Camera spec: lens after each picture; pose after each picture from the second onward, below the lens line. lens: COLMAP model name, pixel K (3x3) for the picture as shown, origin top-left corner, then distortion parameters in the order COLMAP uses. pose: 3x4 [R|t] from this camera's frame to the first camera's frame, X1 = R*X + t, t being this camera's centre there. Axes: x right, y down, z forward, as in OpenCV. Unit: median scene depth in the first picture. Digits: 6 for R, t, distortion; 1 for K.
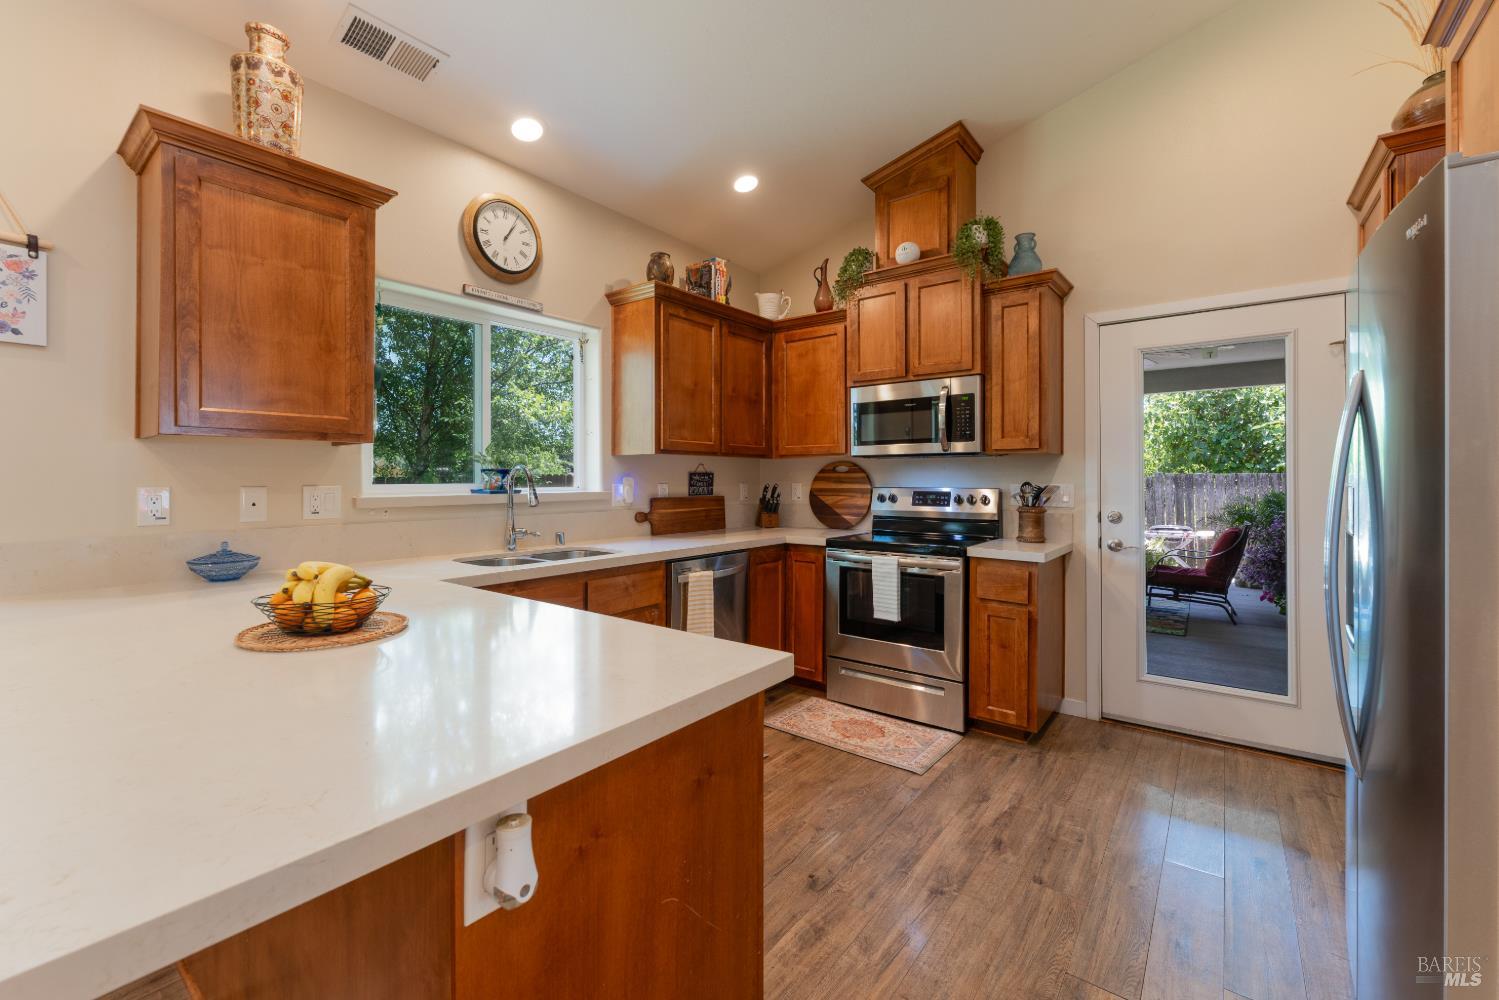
lens RADIAL K [[605.1, 0, 731.8], [0, 605.1, 479.9], [0, 0, 1]] dist [0.000740, -0.000812]
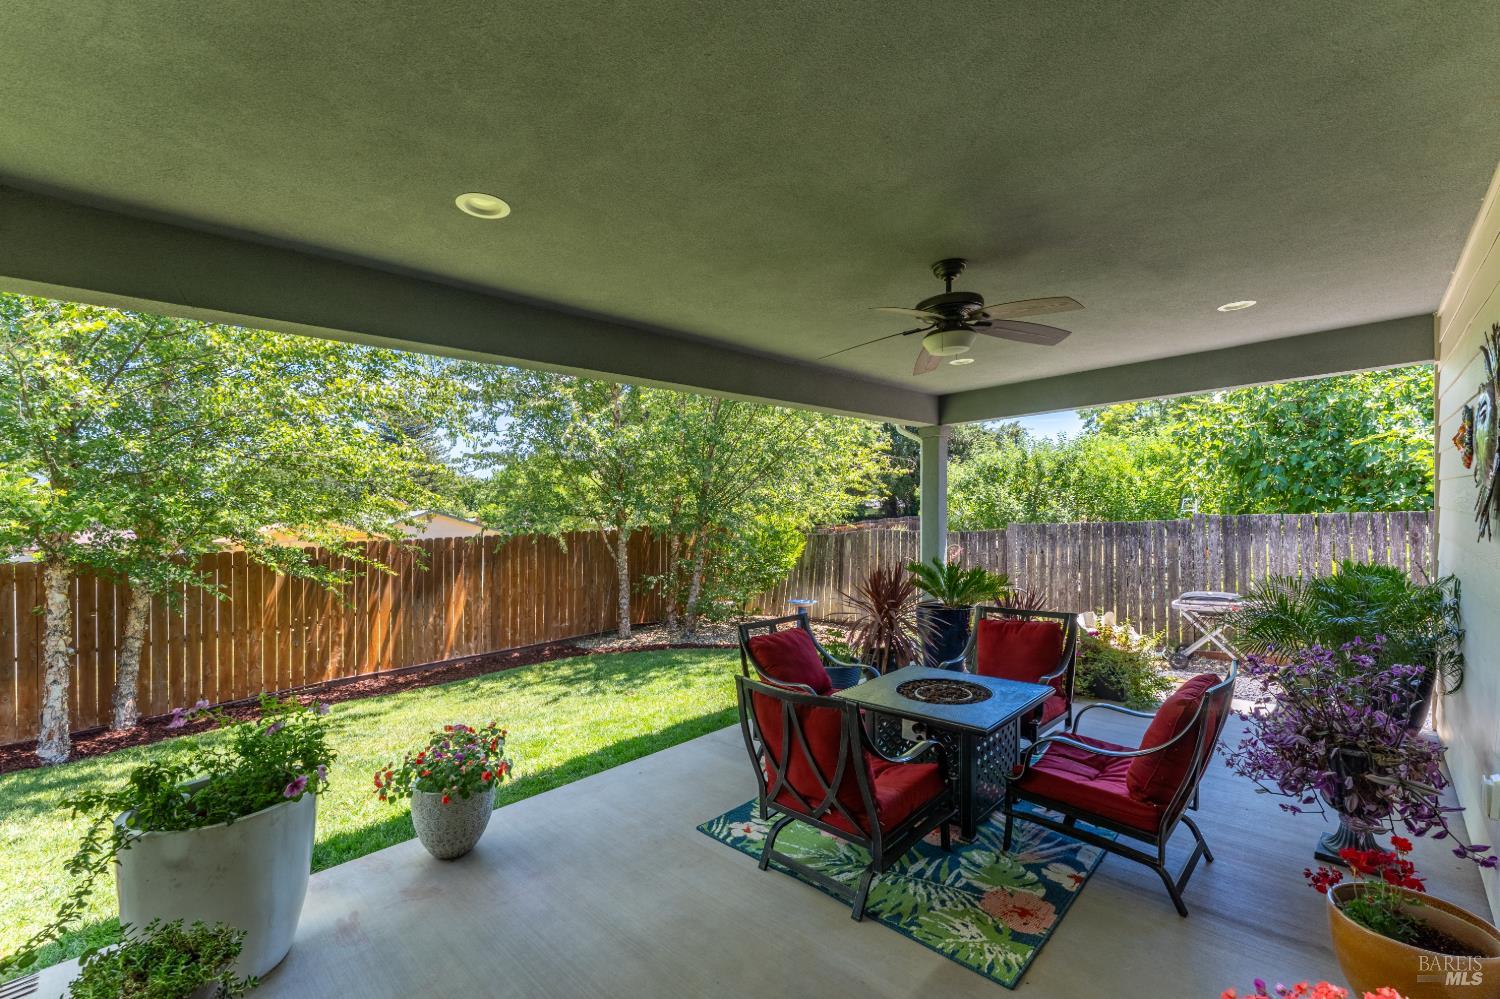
lens RADIAL K [[605.5, 0, 750.3], [0, 605.5, 511.1], [0, 0, 1]] dist [0.000740, -0.000812]
pose [[0.993939, -0.019600, -0.108170, 0.230813], [0.019413, 0.999808, -0.002782, -0.018642], [0.108204, 0.000665, 0.994129, 0.220812]]
